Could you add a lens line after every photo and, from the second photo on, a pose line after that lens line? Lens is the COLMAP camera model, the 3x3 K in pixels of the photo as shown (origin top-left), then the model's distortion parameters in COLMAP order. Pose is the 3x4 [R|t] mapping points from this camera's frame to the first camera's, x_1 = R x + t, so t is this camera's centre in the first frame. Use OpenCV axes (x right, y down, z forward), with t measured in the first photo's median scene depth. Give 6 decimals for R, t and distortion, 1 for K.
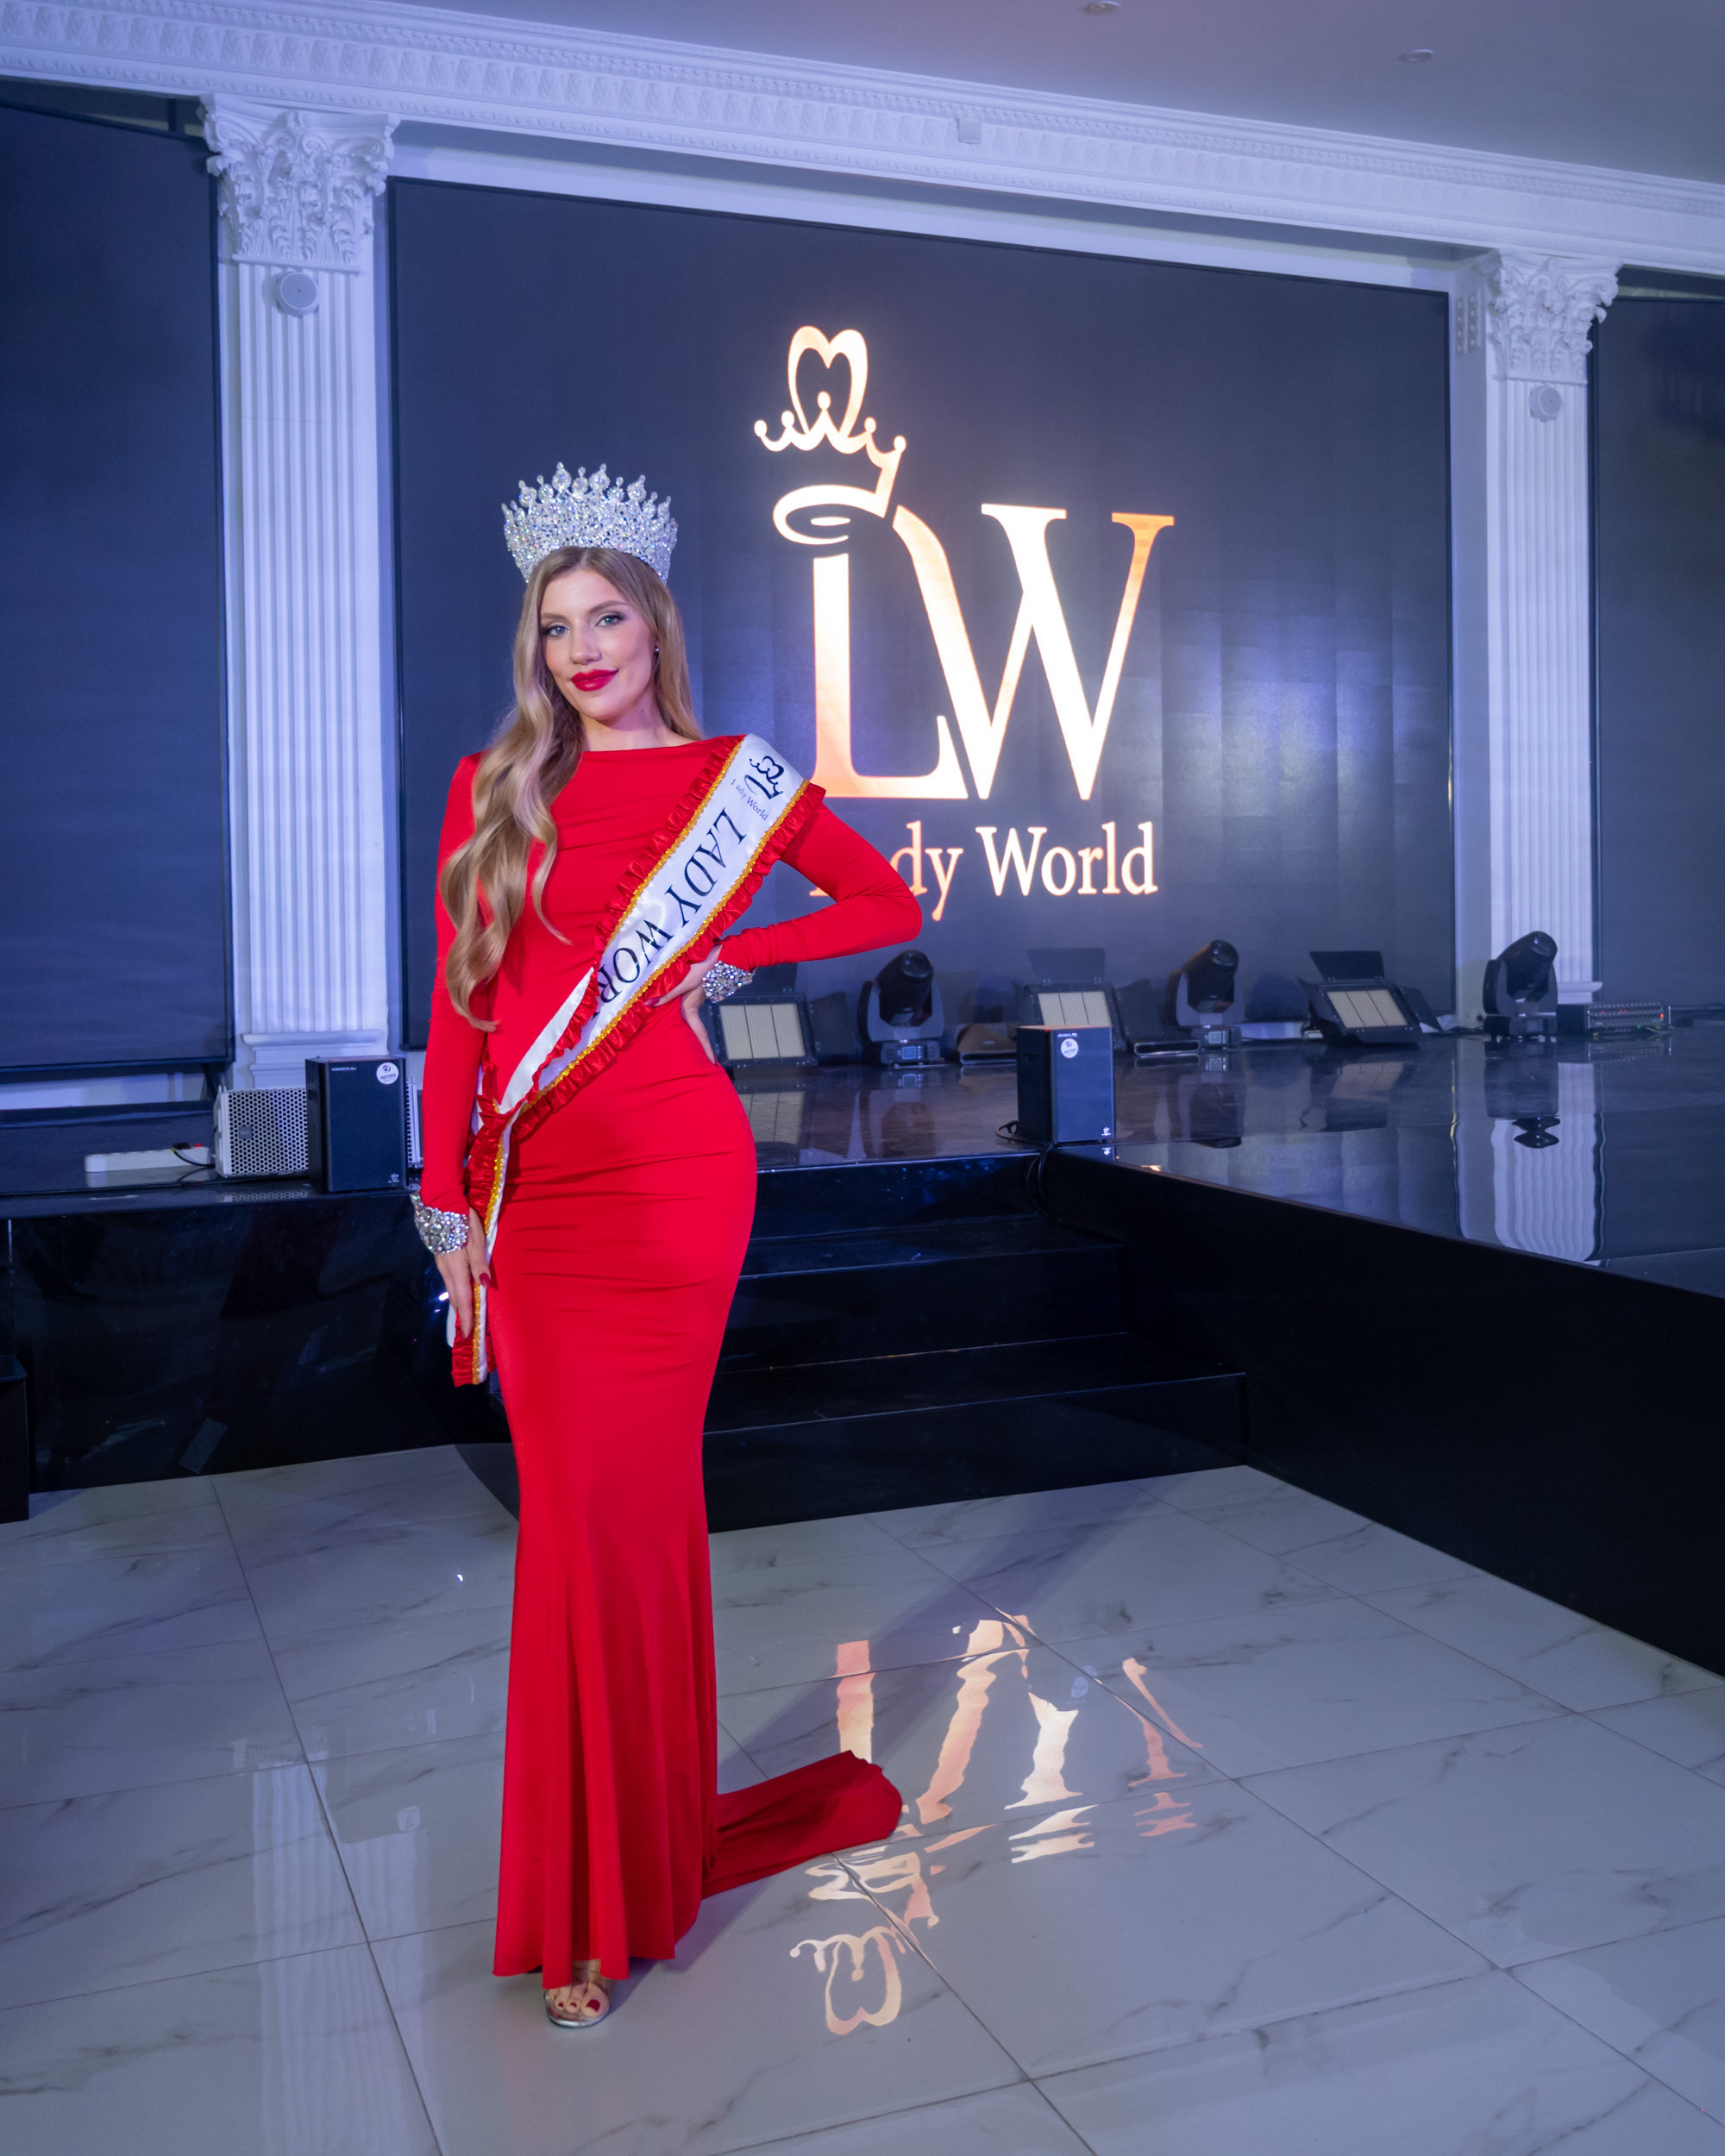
lens RADIAL K [[2128.4, 0, 869.3], [0, 2128.4, 926.2], [0, 0, 1]] dist [-0.006838, 0.000000]
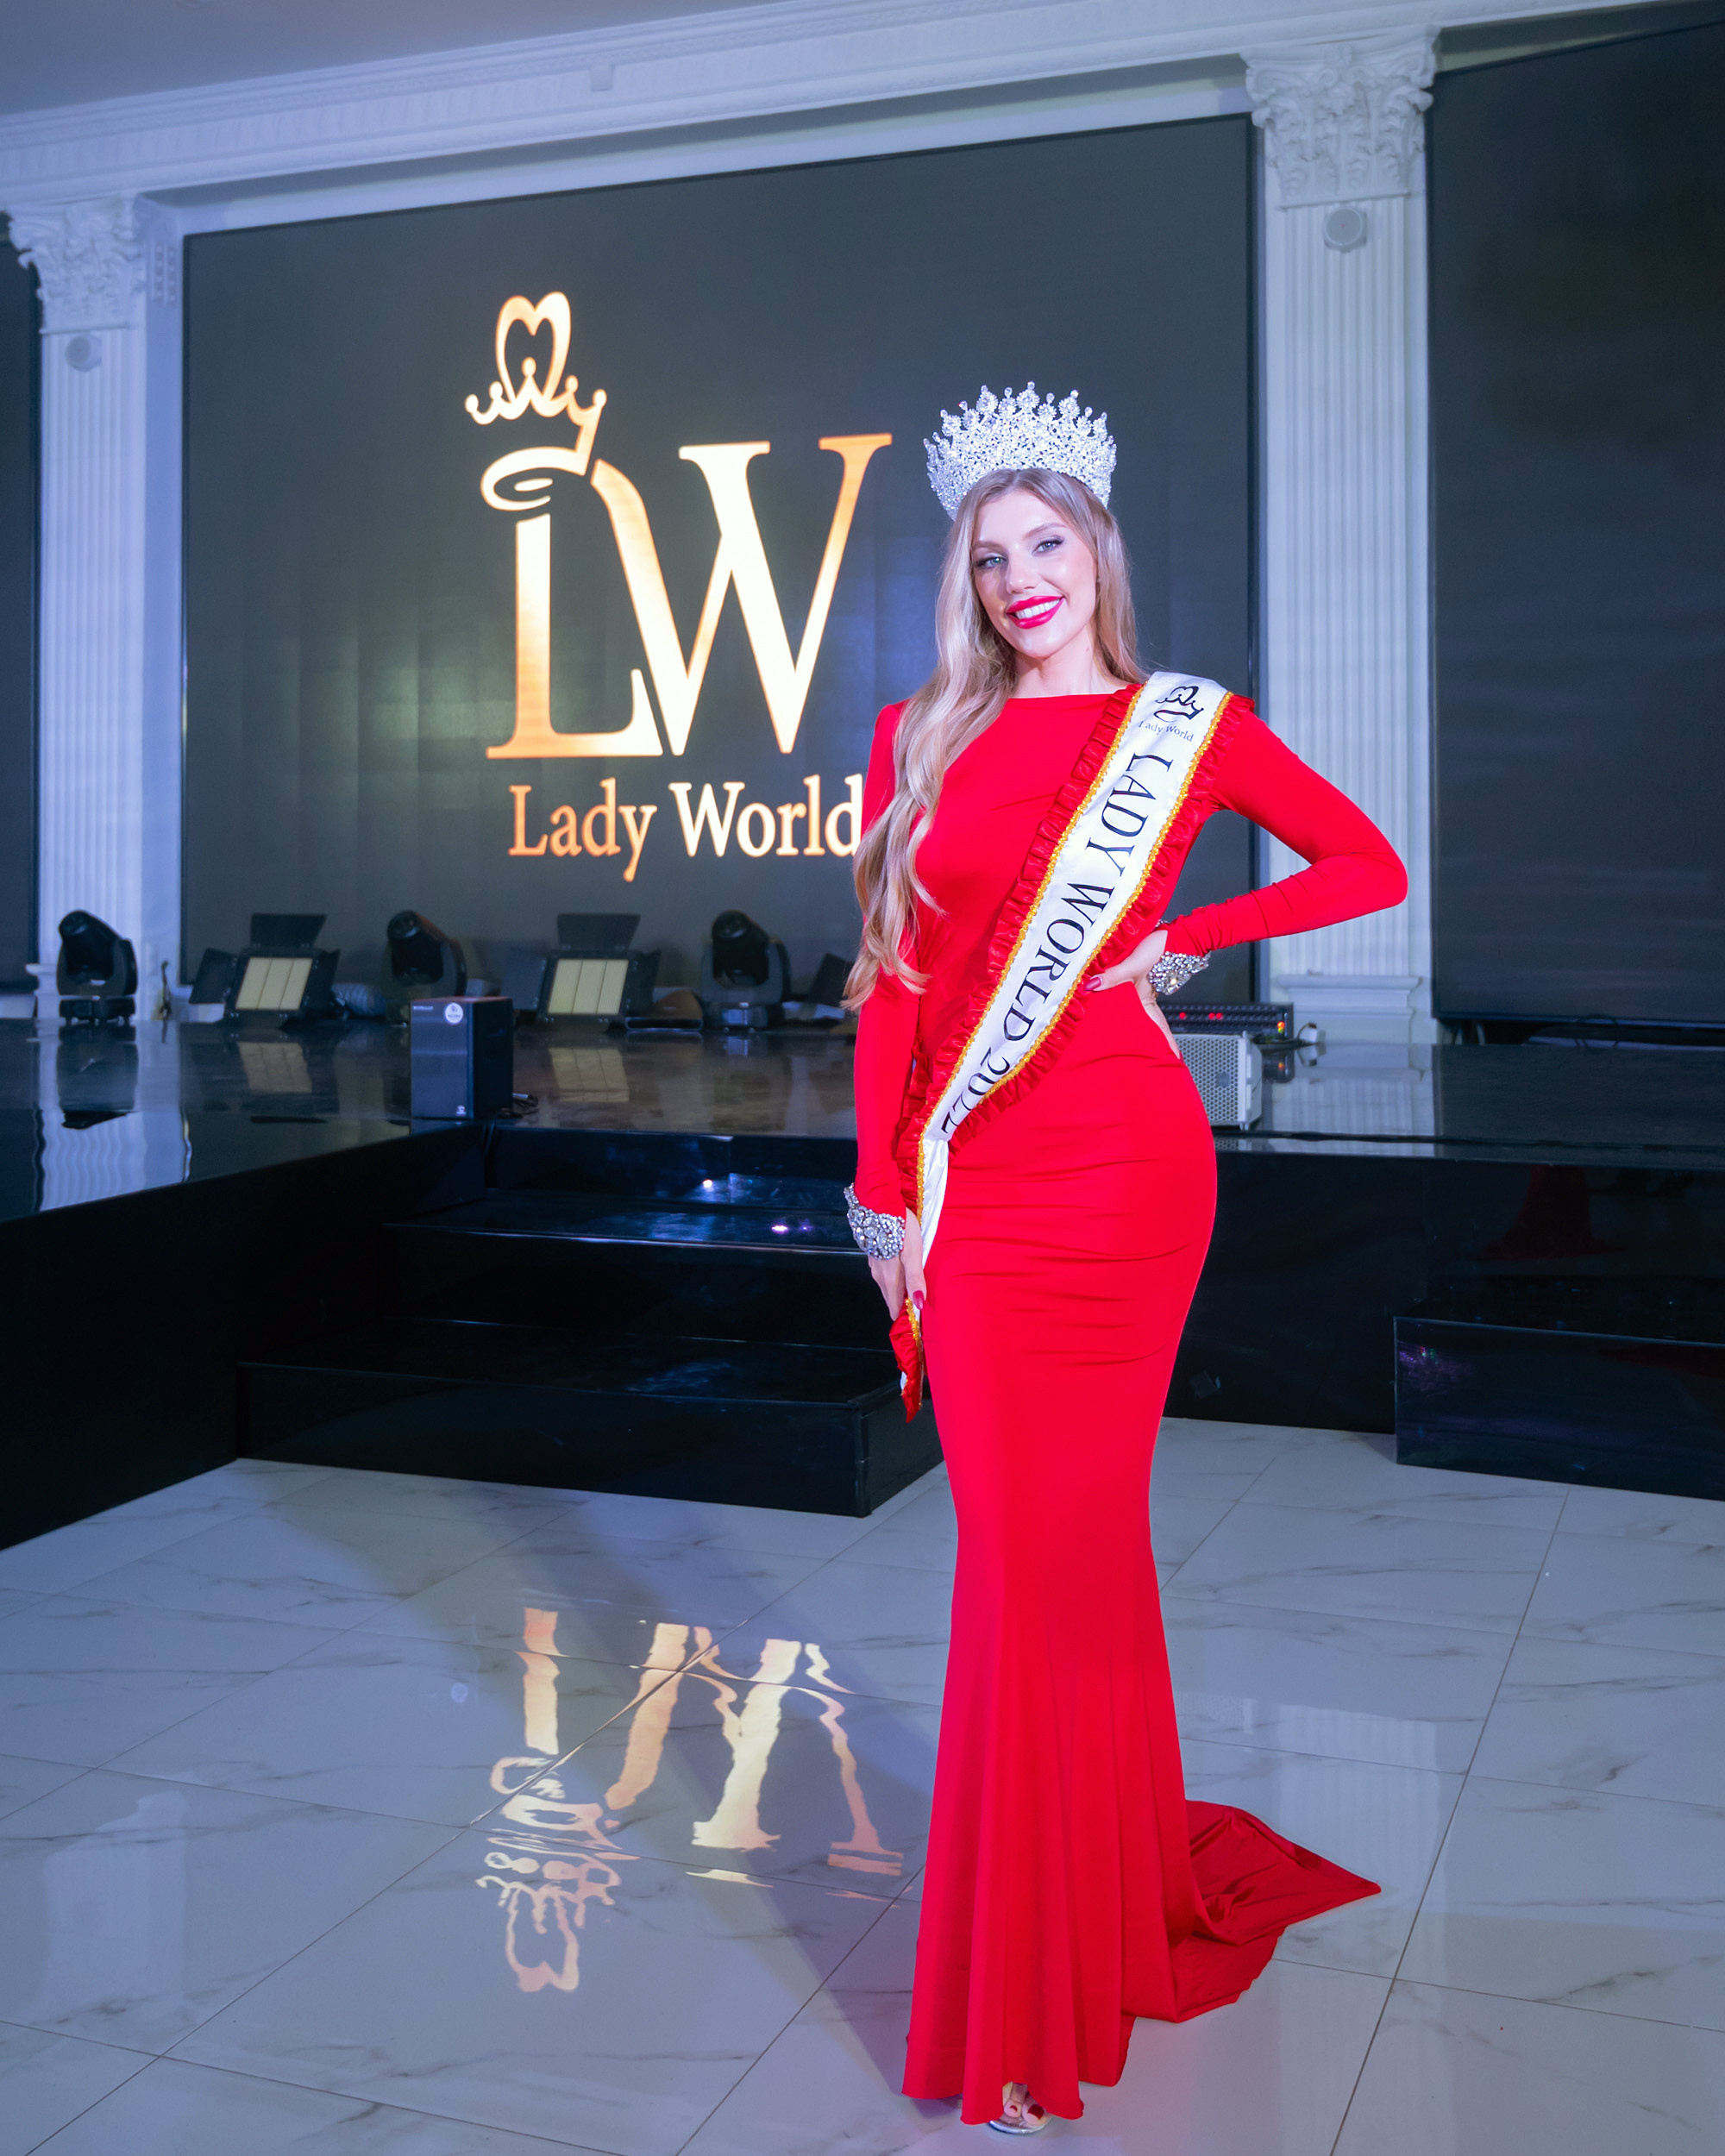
lens RADIAL K [[2290.4, 0, 976.2], [0, 2290.4, 800.5], [0, 0, 1]] dist [-0.017198, 0.000000]
pose [[0.755153, -0.001846, -0.655546, 0.834724], [-0.010896, 0.999823, -0.015368, -0.024722], [0.655458, 0.018749, 0.754999, 0.309580]]
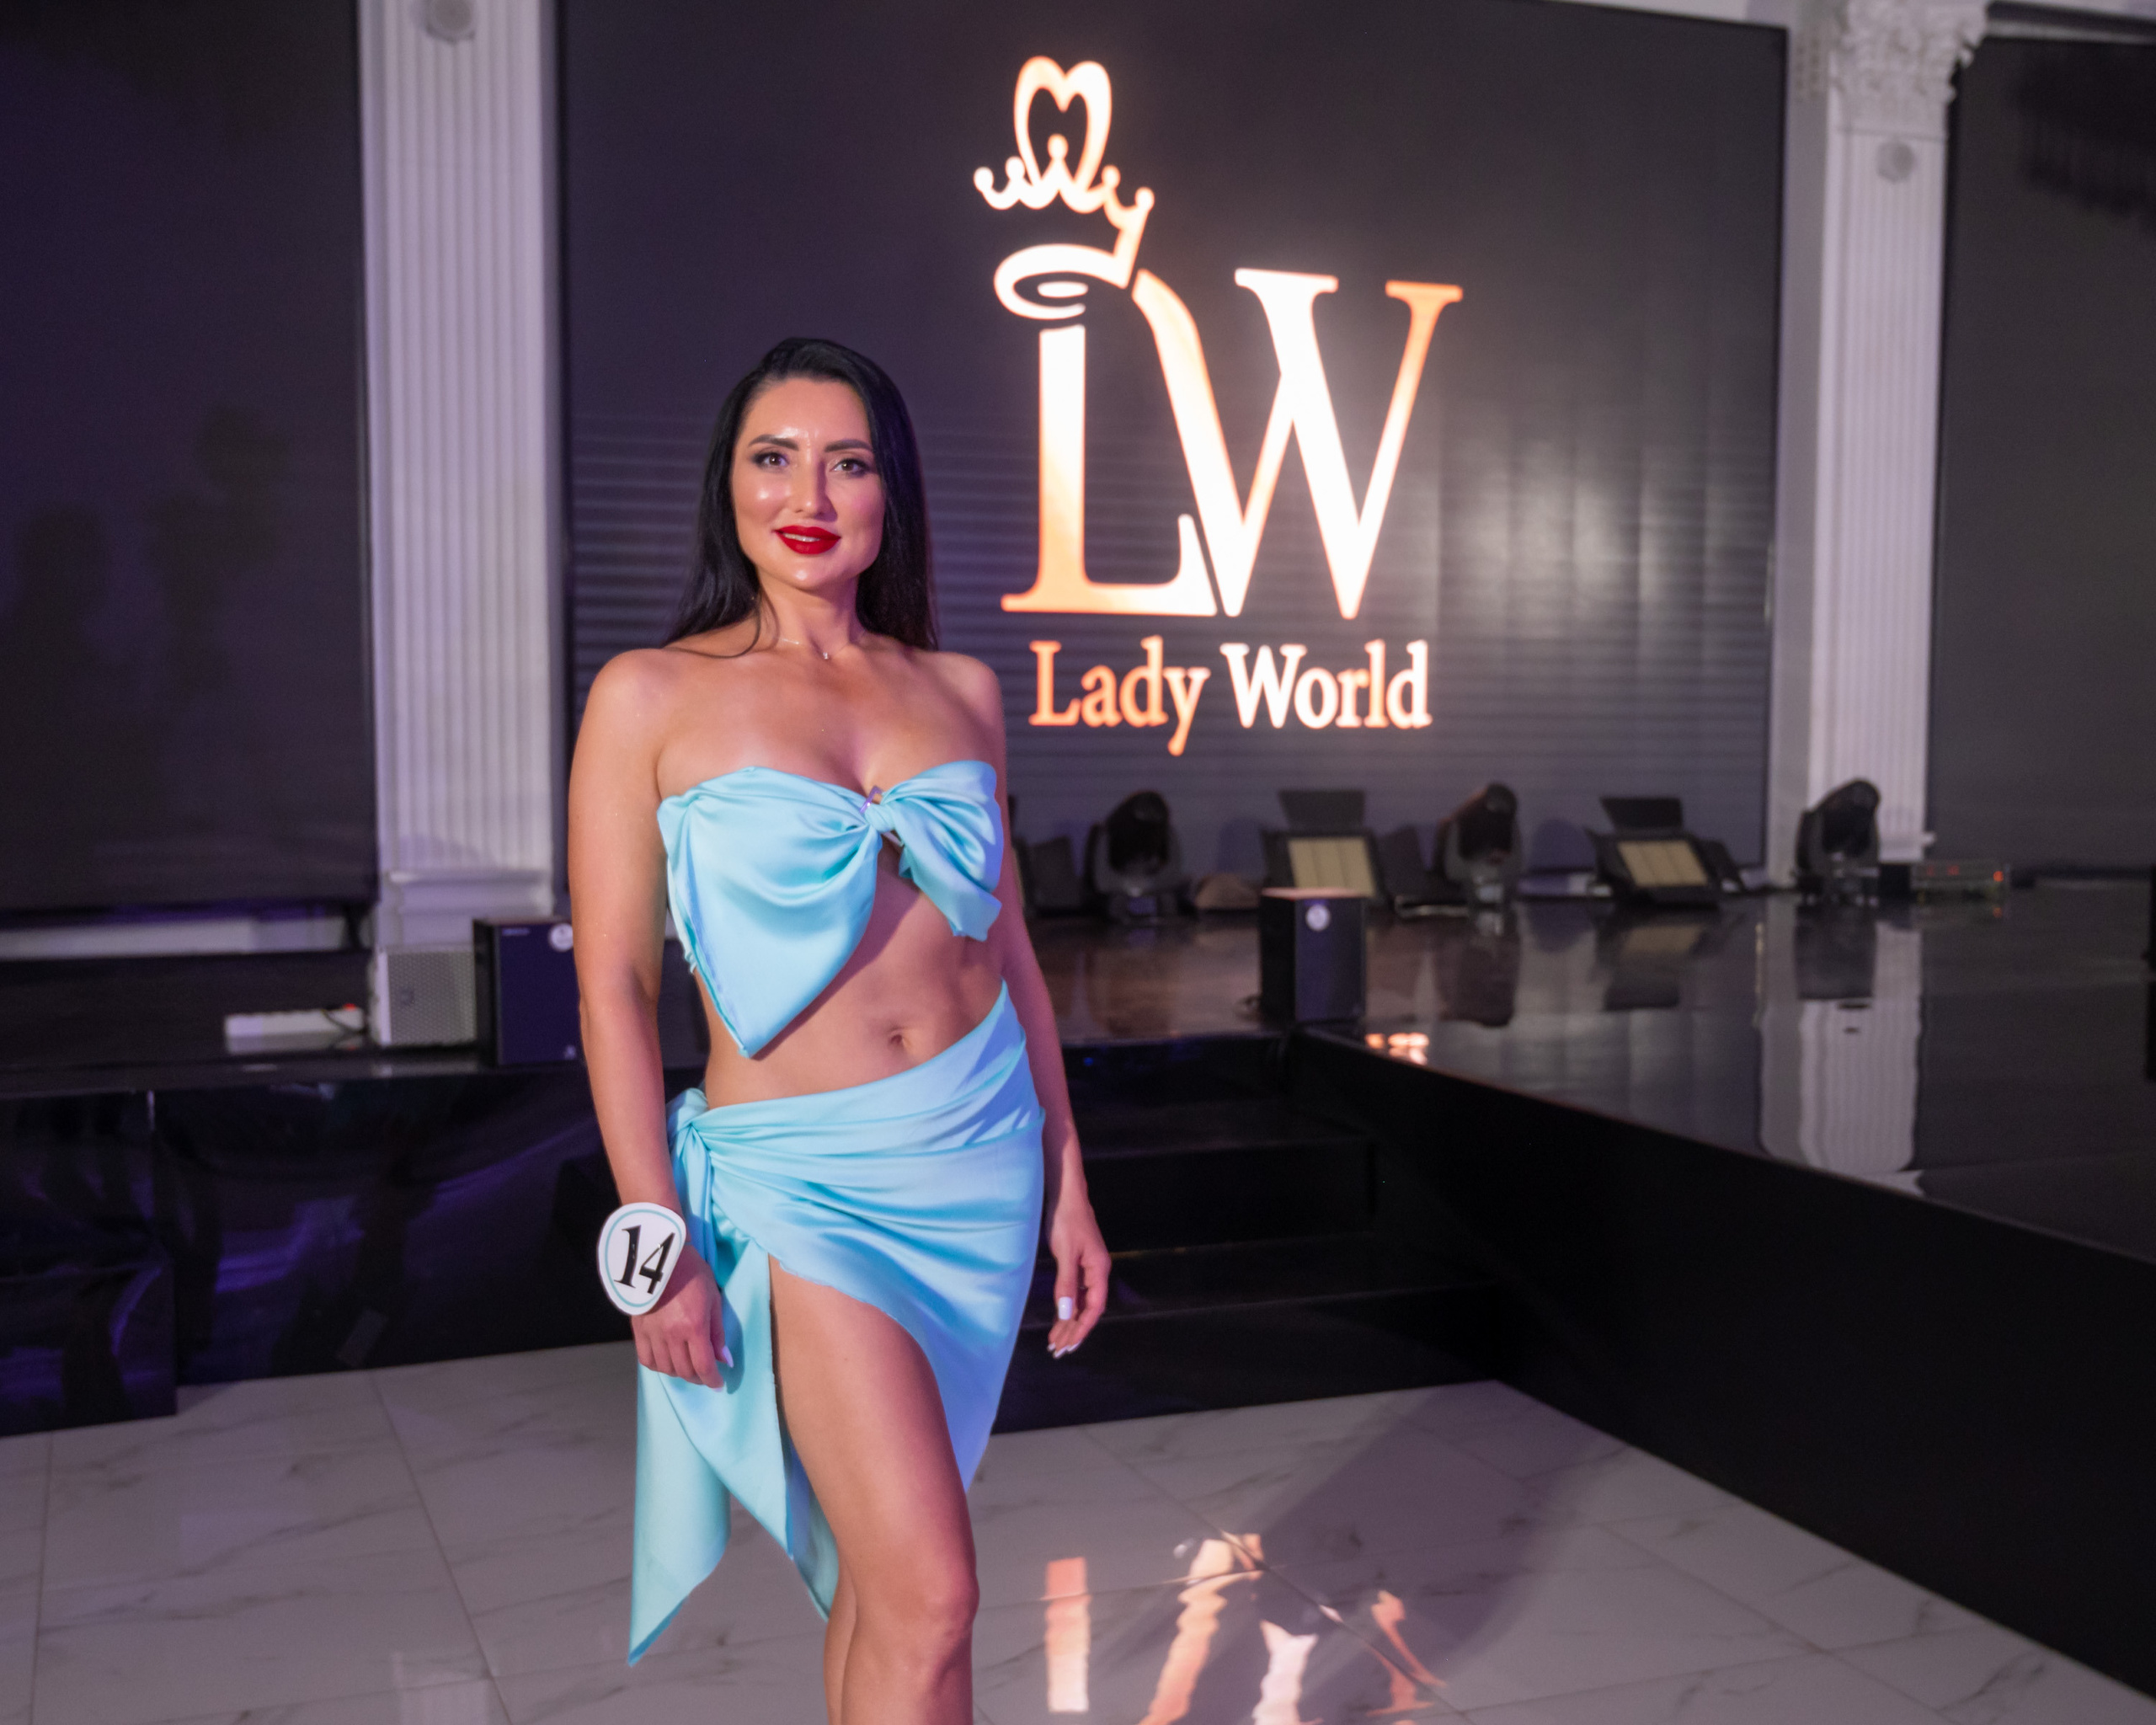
lens RADIAL K [[2505.4, 0, 1099.9], [0, 2505.4, 893.8], [0, 0, 1]] dist [-0.002142, 0.000000]
pose [[0.999825, 0.018661, 0.001284, 0.000181], [-0.018705, 0.997617, 0.066417, -0.012541], [-0.000042, -0.066430, 0.997791, -0.033158]]
